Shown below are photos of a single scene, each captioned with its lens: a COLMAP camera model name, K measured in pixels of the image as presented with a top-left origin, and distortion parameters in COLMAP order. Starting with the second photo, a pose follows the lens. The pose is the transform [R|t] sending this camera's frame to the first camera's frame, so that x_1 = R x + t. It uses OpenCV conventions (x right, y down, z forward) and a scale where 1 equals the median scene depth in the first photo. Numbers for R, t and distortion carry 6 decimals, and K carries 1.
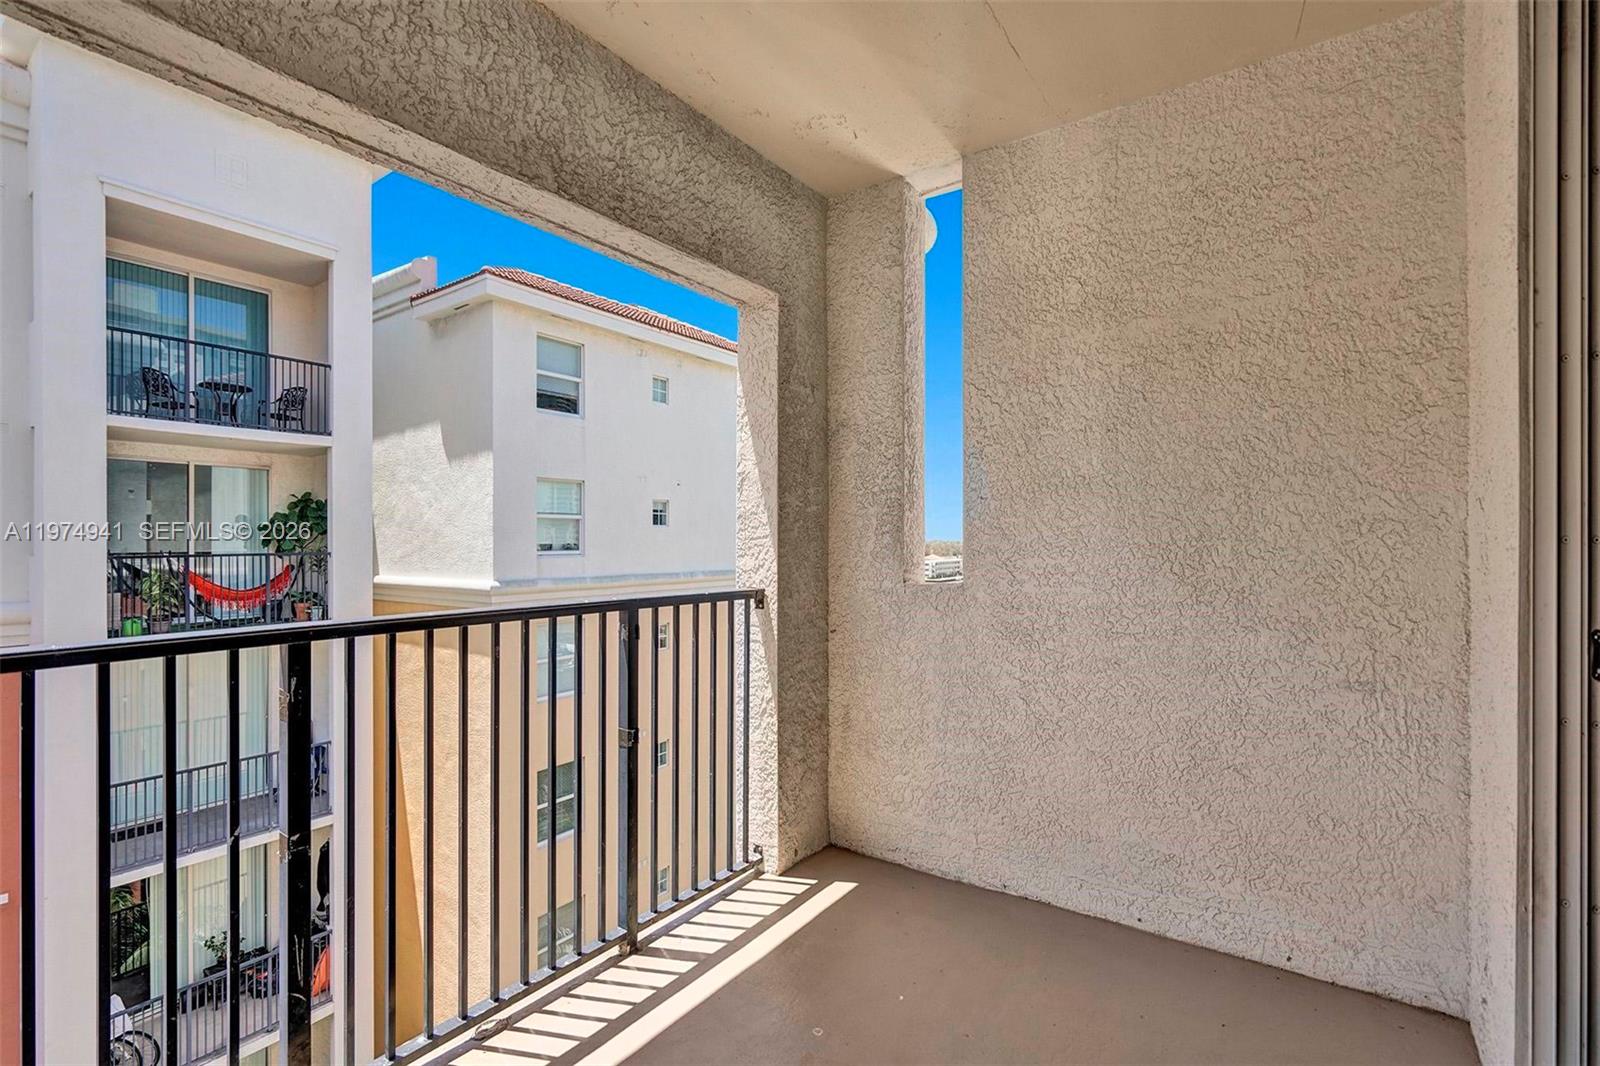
lens RADIAL K [[734.5, 0, 795.4], [0, 734.5, 537.2], [0, 0, 1]] dist [-0.004073, 0.002594]
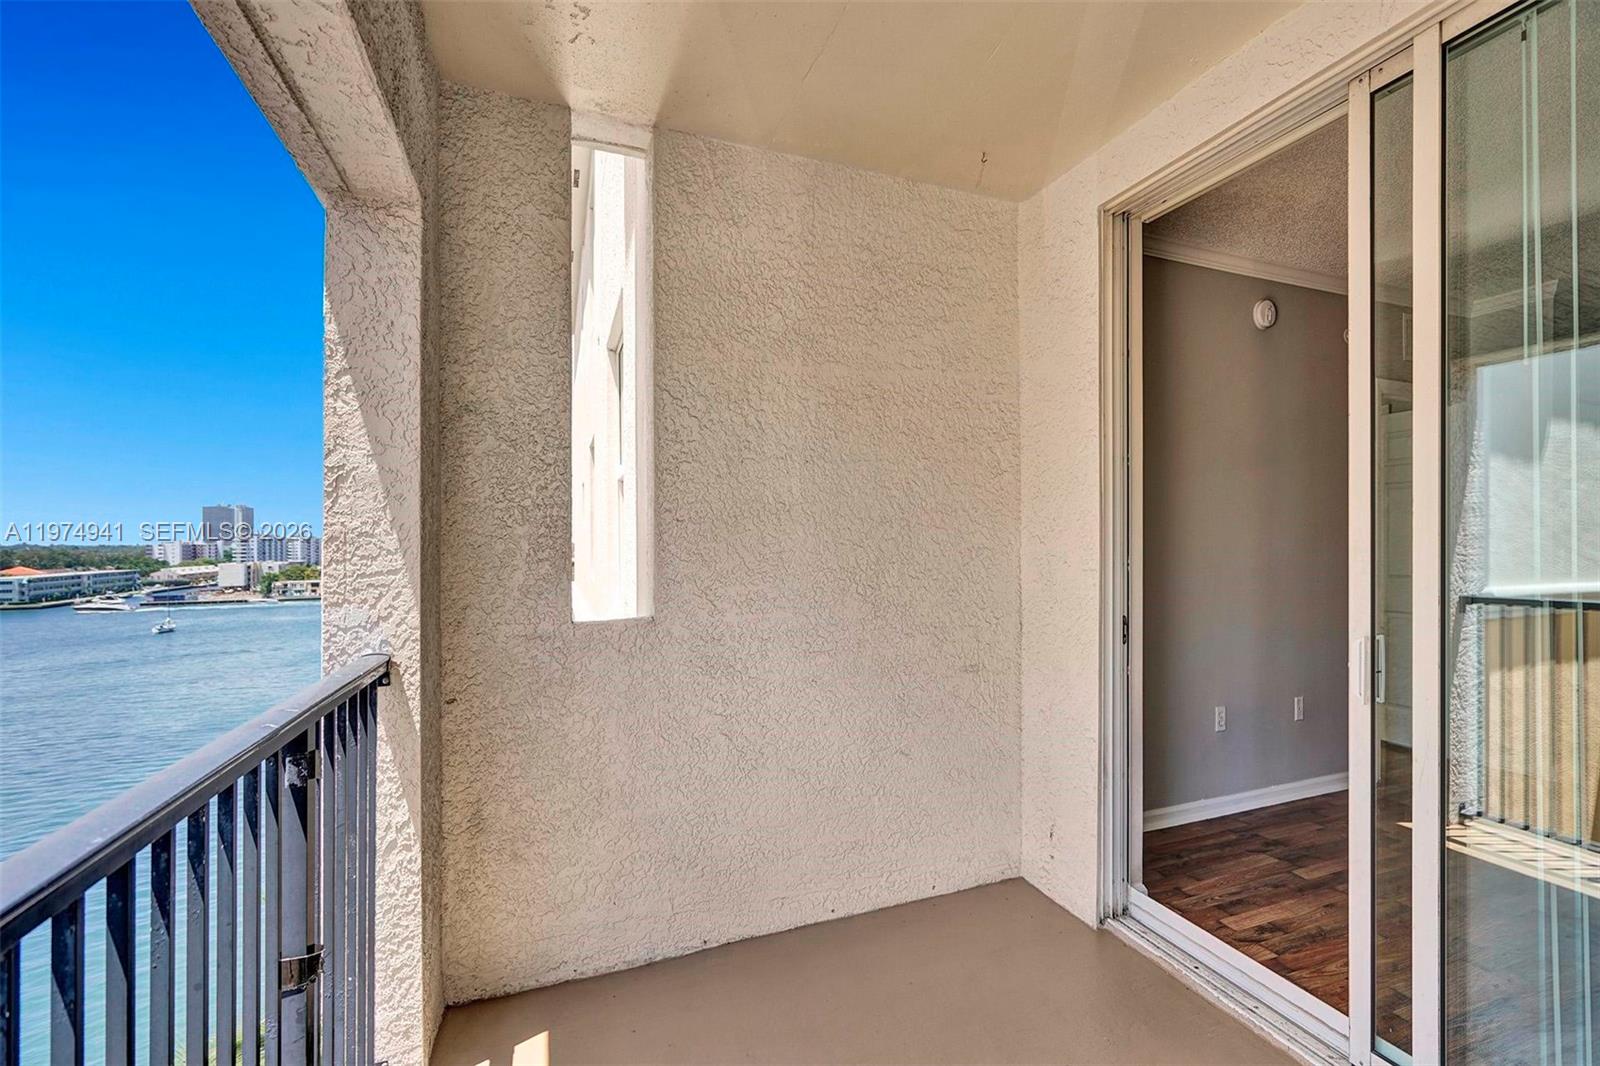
lens RADIAL K [[757.2, 0, 902.6], [0, 757.2, 540.8], [0, 0, 1]] dist [-0.002008, 0.000071]
pose [[0.503731, -0.000794, 0.863860, -0.365219], [-0.000330, 0.999999, 0.001111, -0.026737], [-0.863861, -0.000844, 0.503730, 0.272149]]
